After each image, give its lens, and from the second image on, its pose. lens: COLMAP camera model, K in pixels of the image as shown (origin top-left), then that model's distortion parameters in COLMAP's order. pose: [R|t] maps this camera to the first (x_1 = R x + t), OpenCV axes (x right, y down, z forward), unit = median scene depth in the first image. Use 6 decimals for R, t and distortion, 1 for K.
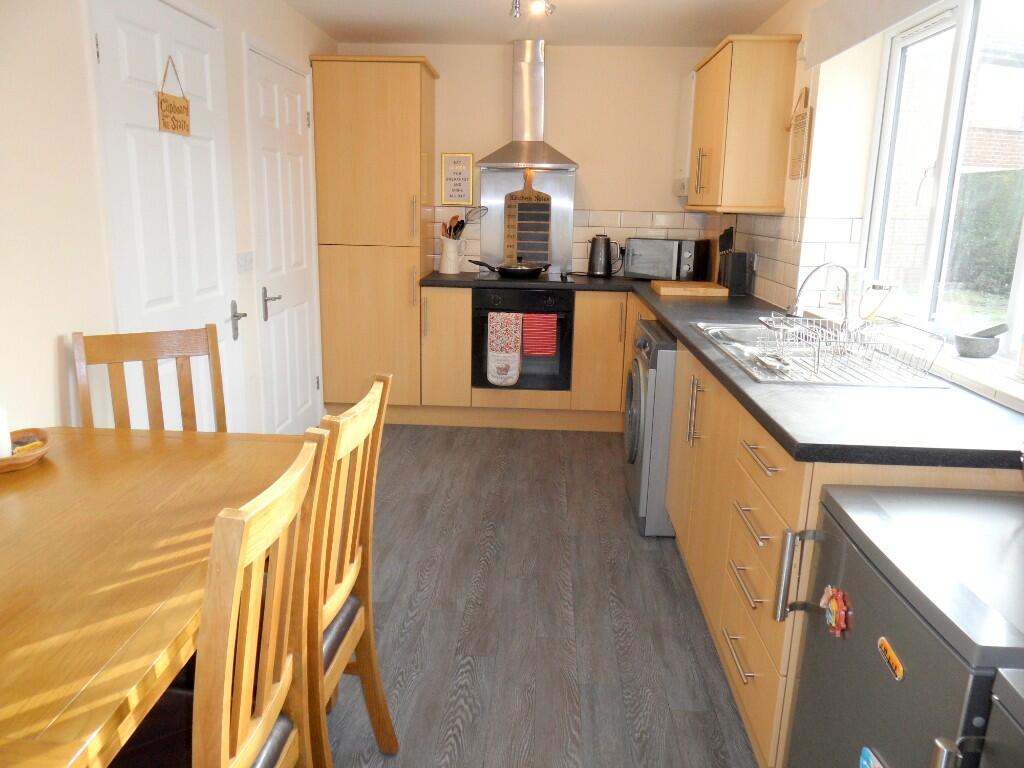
lens RADIAL K [[757.5, 0, 508.6], [0, 757.5, 382.8], [0, 0, 1]] dist [-0.025231, 0.018396]
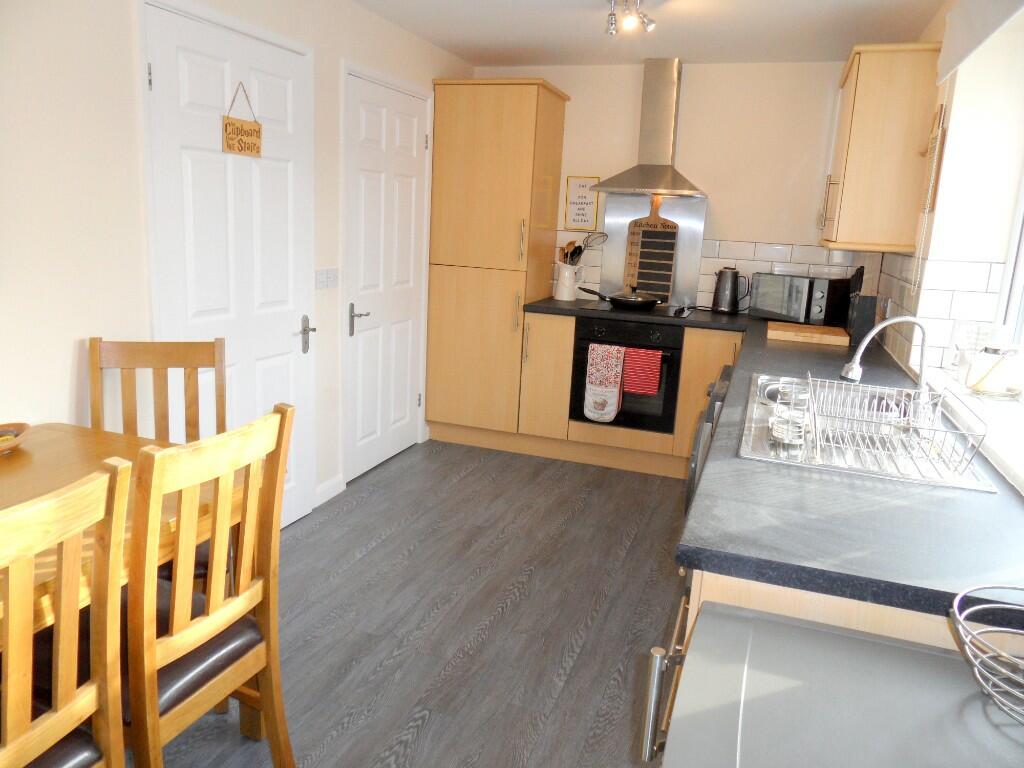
lens RADIAL K [[757.5, 0, 508.5], [0, 757.5, 383.0], [0, 0, 1]] dist [-0.025231, 0.018396]
pose [[0.957771, 0.087651, -0.273846, 0.167395], [-0.094992, 0.995385, -0.013635, -0.024617], [0.271387, 0.039072, 0.961677, 0.070533]]
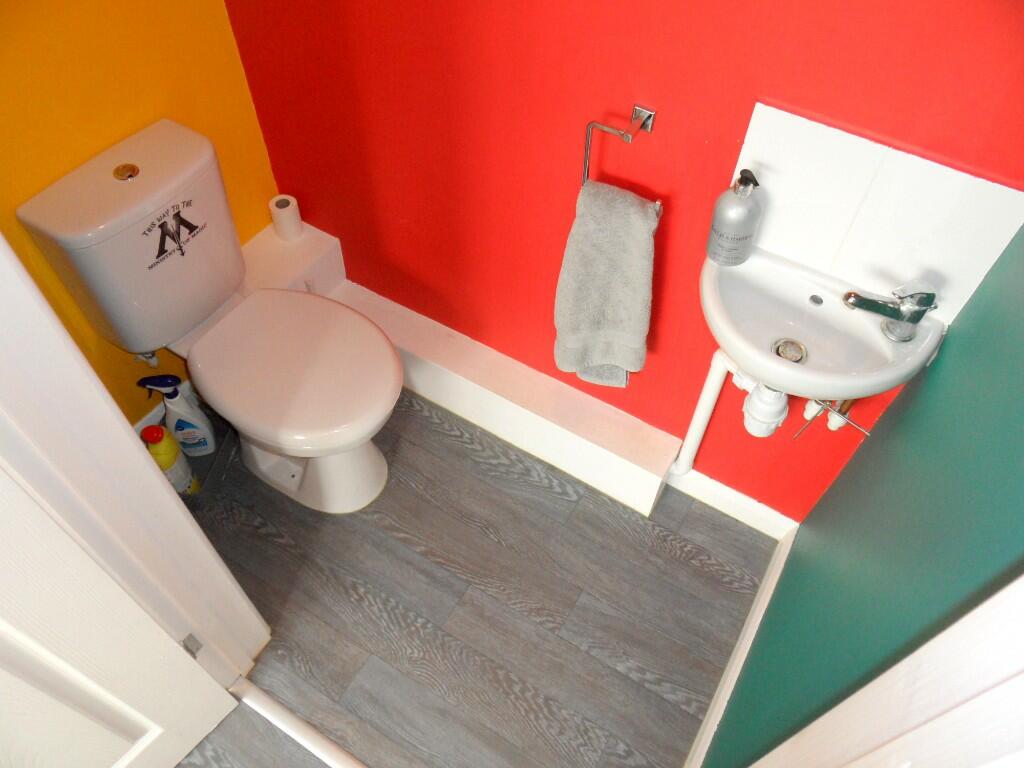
lens RADIAL K [[757.5, 0, 519.0], [0, 757.5, 382.3], [0, 0, 1]] dist [-0.025231, 0.018396]
pose [[-0.465369, 0.694143, -0.549179, 0.218510], [-0.235602, 0.500929, 0.832804, -0.240218], [0.853184, 0.516948, -0.069575, 0.592116]]
